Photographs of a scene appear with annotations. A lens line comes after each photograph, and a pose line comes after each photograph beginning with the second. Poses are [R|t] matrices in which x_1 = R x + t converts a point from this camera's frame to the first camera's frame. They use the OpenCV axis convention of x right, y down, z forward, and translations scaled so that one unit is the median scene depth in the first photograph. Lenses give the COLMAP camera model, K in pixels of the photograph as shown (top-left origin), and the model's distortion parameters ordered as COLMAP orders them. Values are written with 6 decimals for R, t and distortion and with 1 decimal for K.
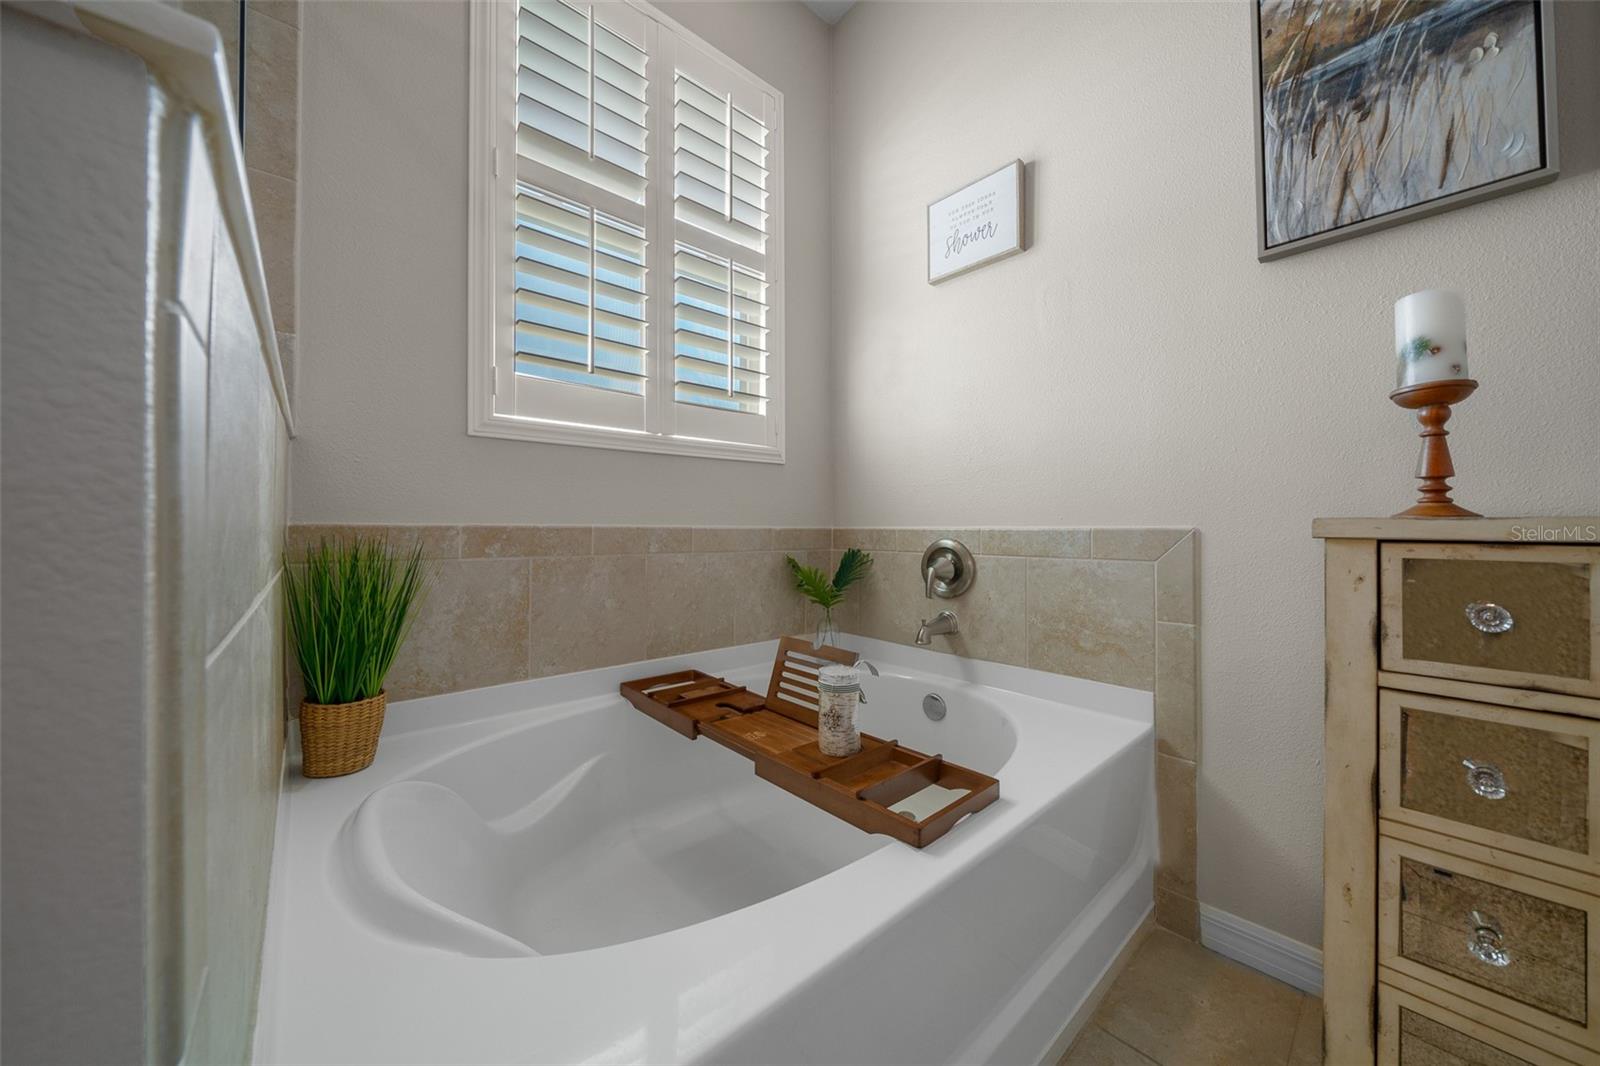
lens RADIAL K [[540.3, 0, 801.6], [0, 540.3, 522.6], [0, 0, 1]] dist [-0.005307, -0.000022]
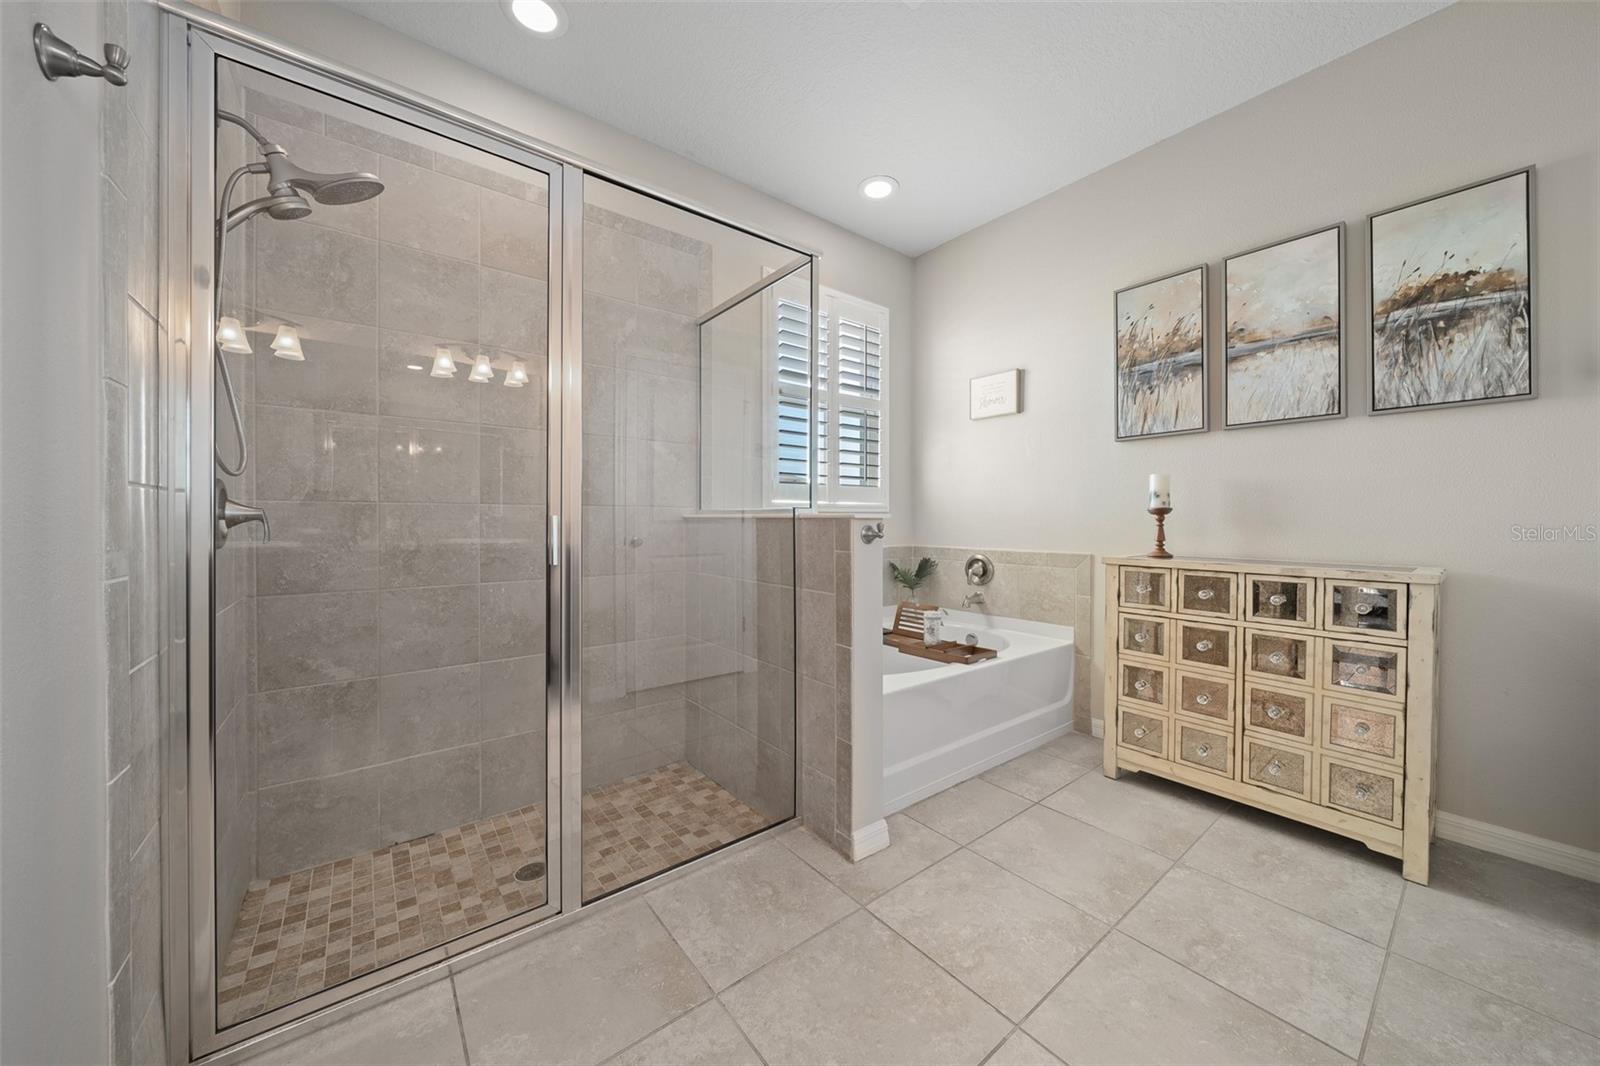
lens RADIAL K [[547.2, 0, 779.8], [0, 547.2, 522.8], [0, 0, 1]] dist [-0.000884, -0.000157]
pose [[0.995581, 0.003562, -0.093844, -0.381424], [-0.002283, 0.999903, 0.013732, -0.160130], [0.093883, -0.013457, 0.995492, -1.502935]]
